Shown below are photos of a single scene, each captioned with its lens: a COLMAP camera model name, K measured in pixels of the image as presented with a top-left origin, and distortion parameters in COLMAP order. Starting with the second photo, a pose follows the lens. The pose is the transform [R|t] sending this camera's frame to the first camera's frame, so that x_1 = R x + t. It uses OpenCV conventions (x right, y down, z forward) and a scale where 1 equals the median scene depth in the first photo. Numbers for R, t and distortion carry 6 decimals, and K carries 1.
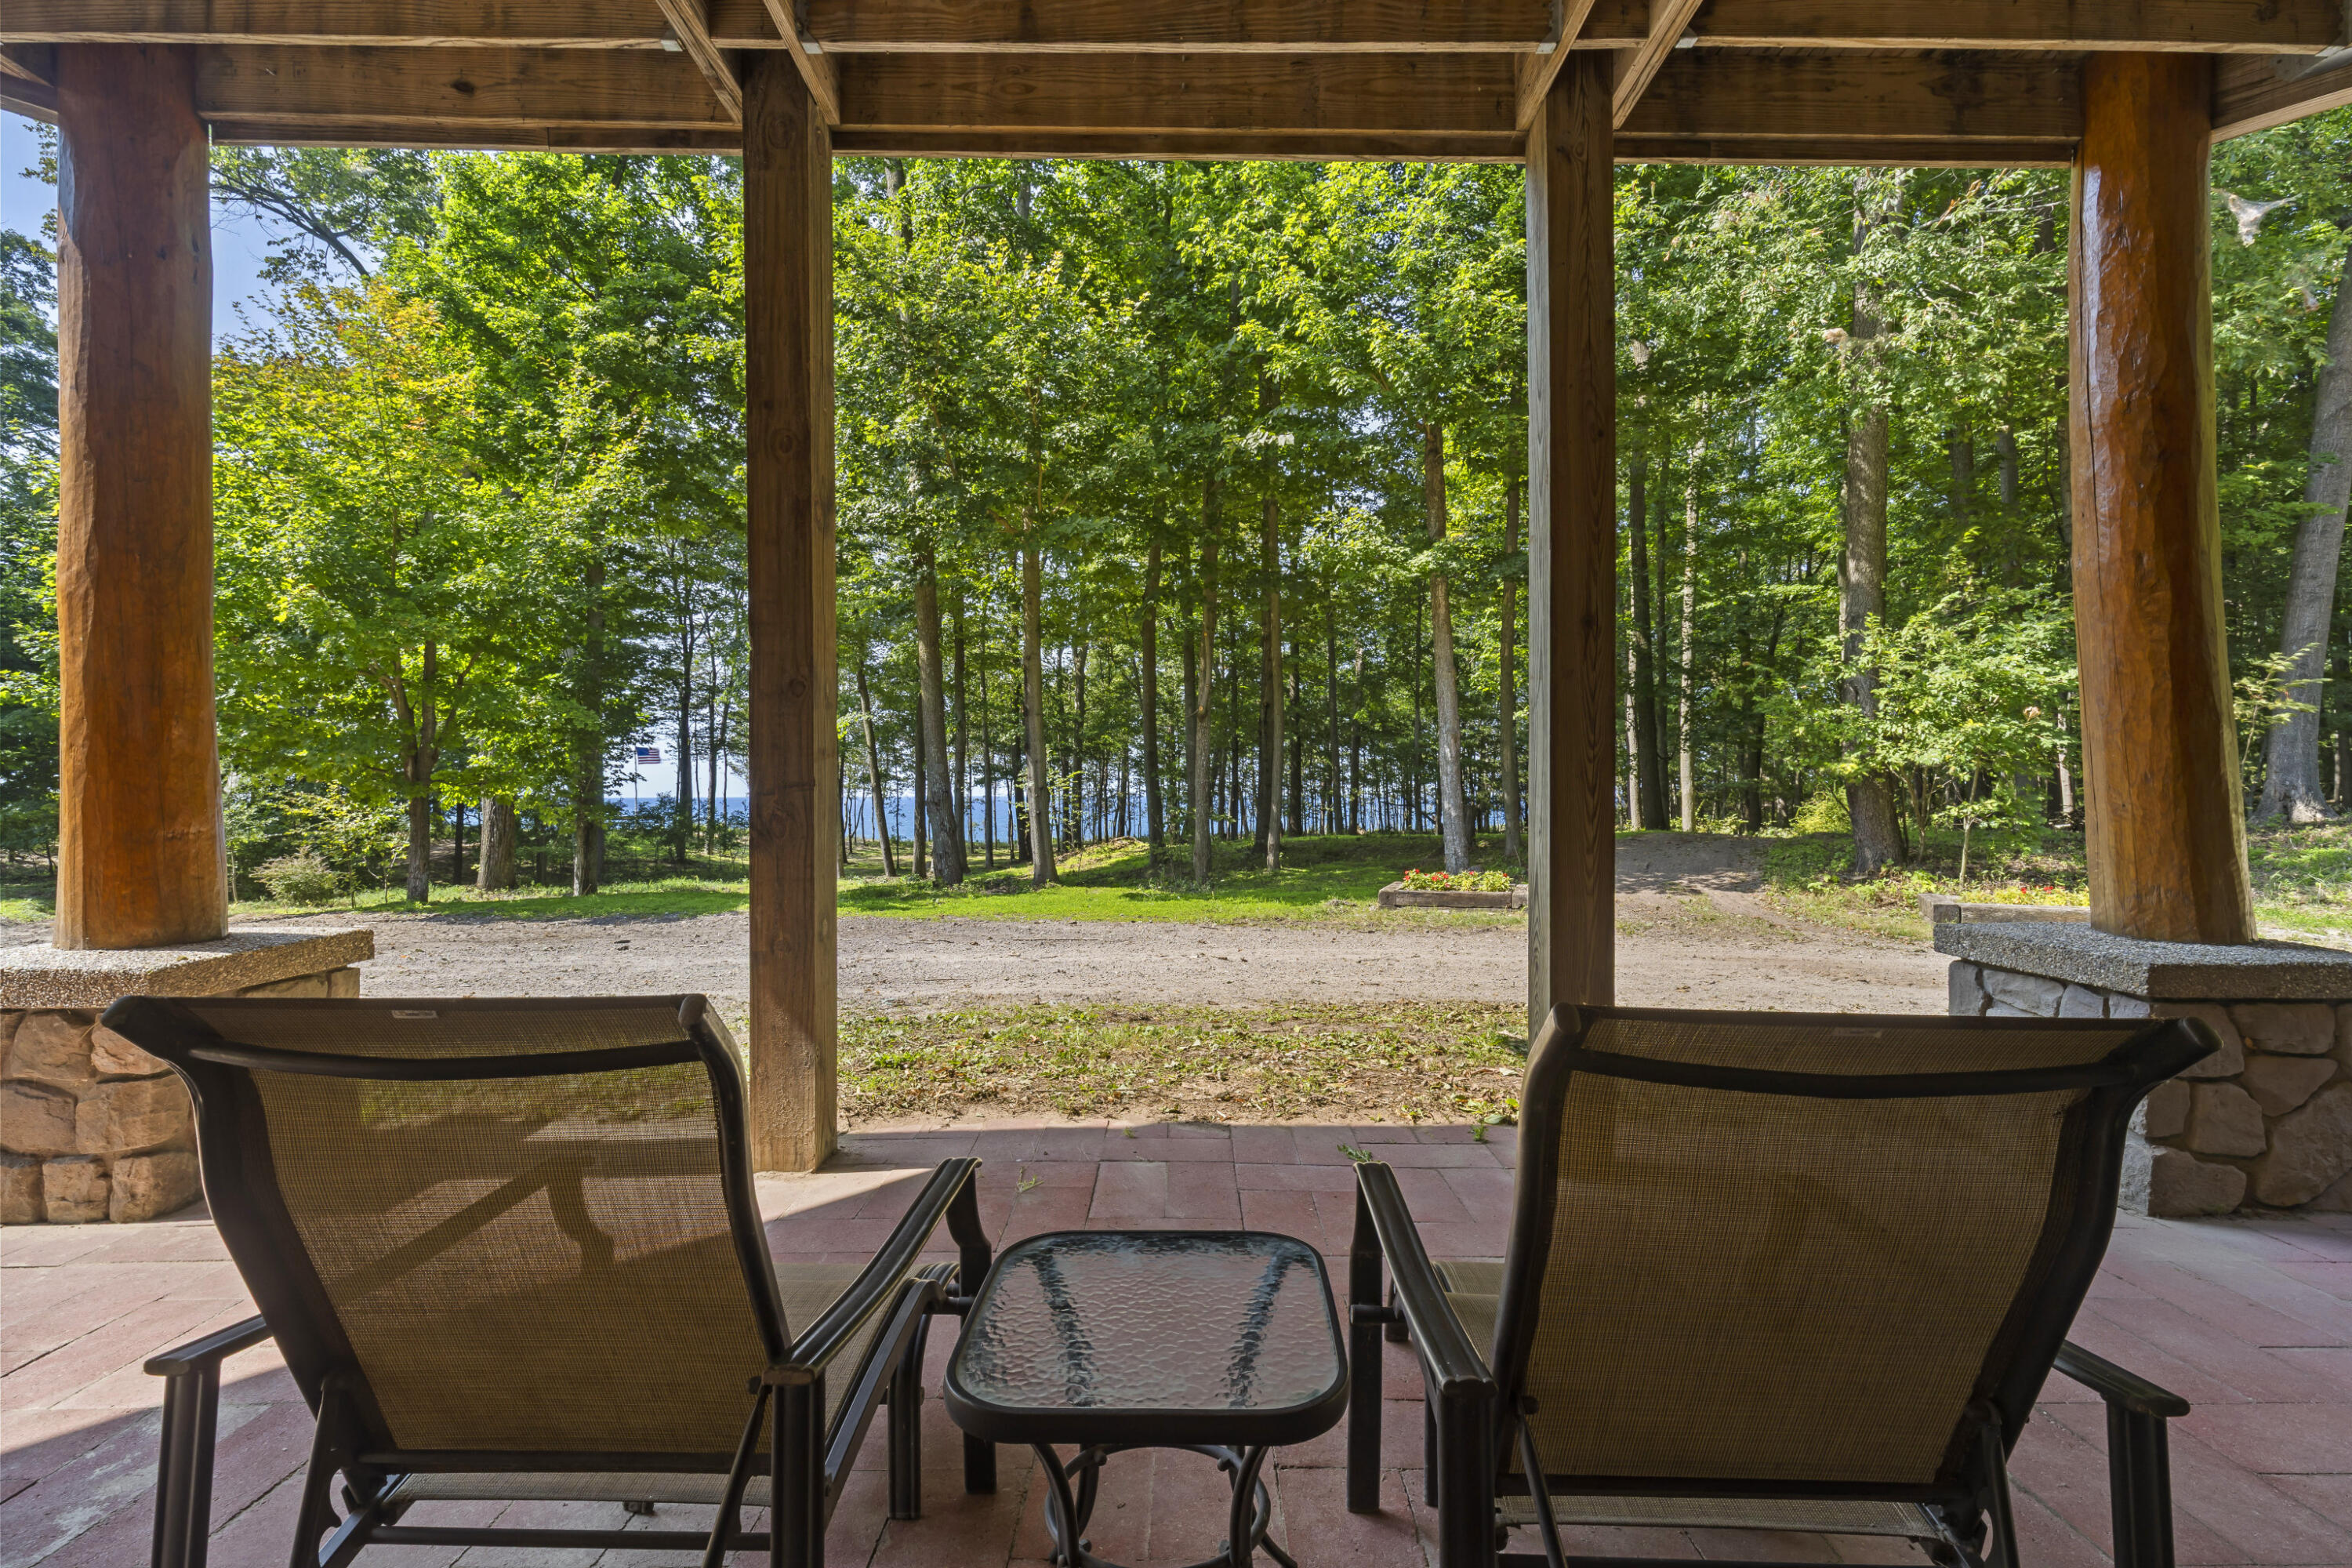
lens RADIAL K [[1047.4, 0, 1176.0], [0, 1047.4, 784.0], [0, 0, 1]] dist [0.005953, -0.000271]
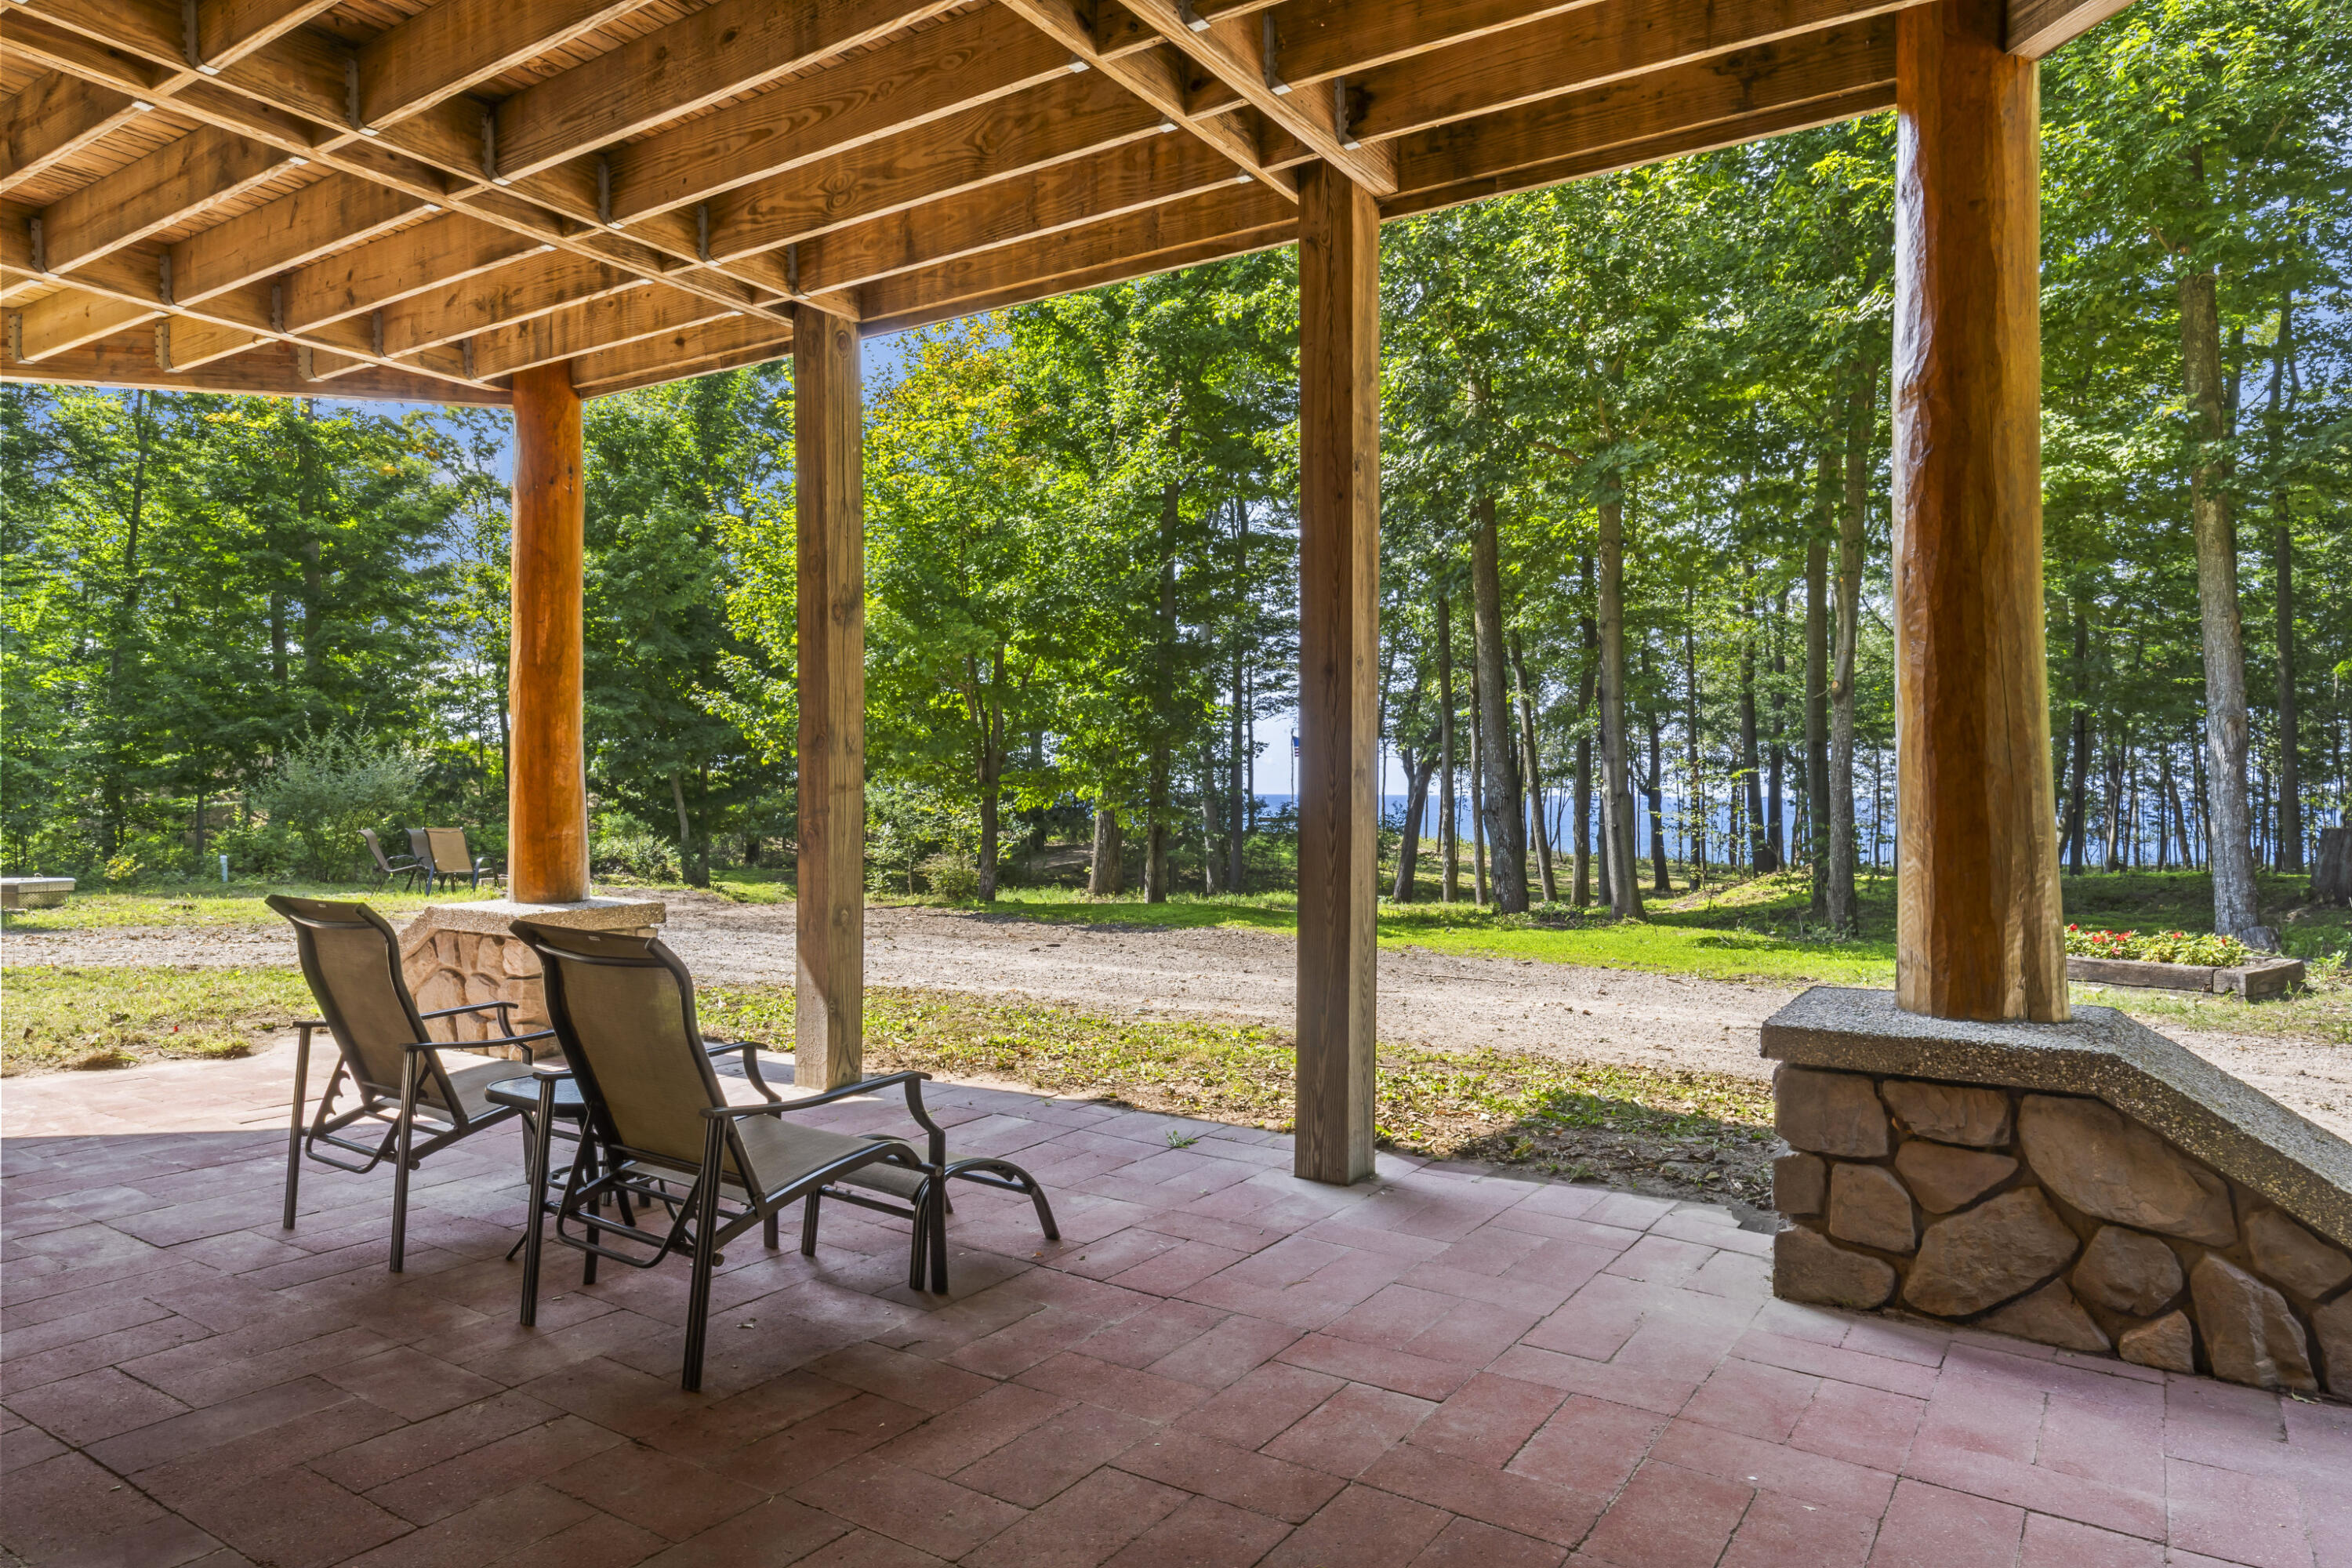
lens RADIAL K [[1422.0, 0, 1176.0], [0, 1422.0, 784.0], [0, 0, 1]] dist [-0.007622, -0.002670]
pose [[0.835287, 0.003910, -0.549800, 0.179676], [-0.001862, 0.999989, 0.004283, -0.007387], [0.549811, -0.002554, 0.835285, -0.052439]]
